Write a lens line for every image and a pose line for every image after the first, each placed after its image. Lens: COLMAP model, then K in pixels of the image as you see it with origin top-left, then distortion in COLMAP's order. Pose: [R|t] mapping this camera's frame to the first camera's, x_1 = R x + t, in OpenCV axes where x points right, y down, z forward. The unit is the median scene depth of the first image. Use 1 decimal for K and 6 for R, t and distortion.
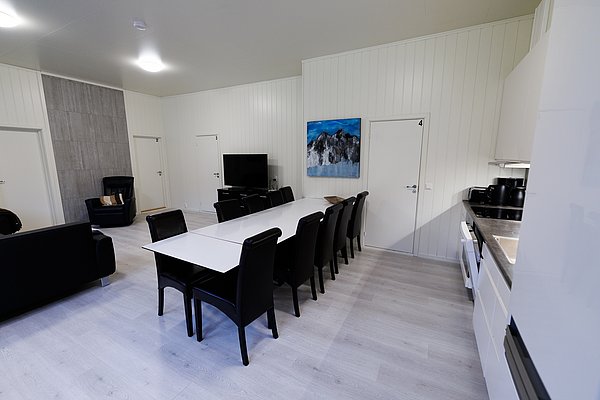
lens RADIAL K [[260.2, 0, 297.4], [0, 260.2, 201.5], [0, 0, 1]] dist [0.002199, 0.000056]
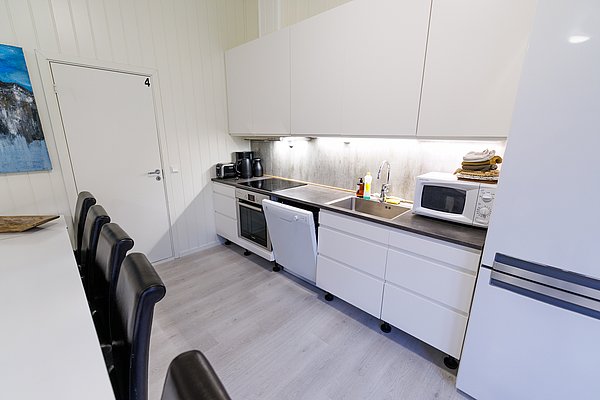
lens RADIAL K [[260.2, 0, 297.4], [0, 260.2, 201.5], [0, 0, 1]] dist [0.002199, 0.000056]
pose [[0.260235, -0.242264, 0.934658, -0.183795], [0.155835, 0.965858, 0.206962, -0.077233], [-0.952887, 0.091793, 0.289104, 0.478799]]
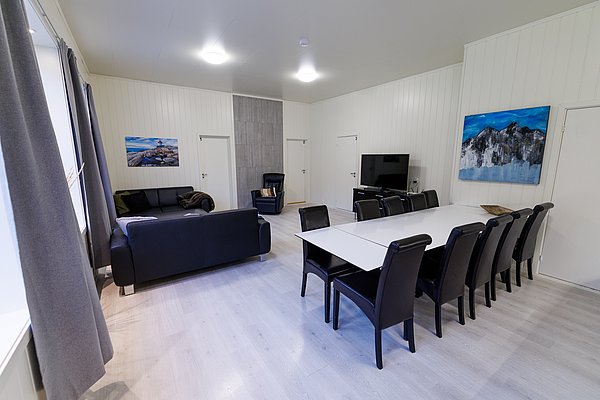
lens RADIAL K [[260.2, 0, 297.4], [0, 260.2, 201.5], [0, 0, 1]] dist [0.002199, 0.000056]
pose [[0.879184, 0.081433, -0.469472, -0.030131], [-0.081471, 0.996470, 0.020274, 0.002194], [0.469466, 0.020424, 0.882714, -0.014168]]
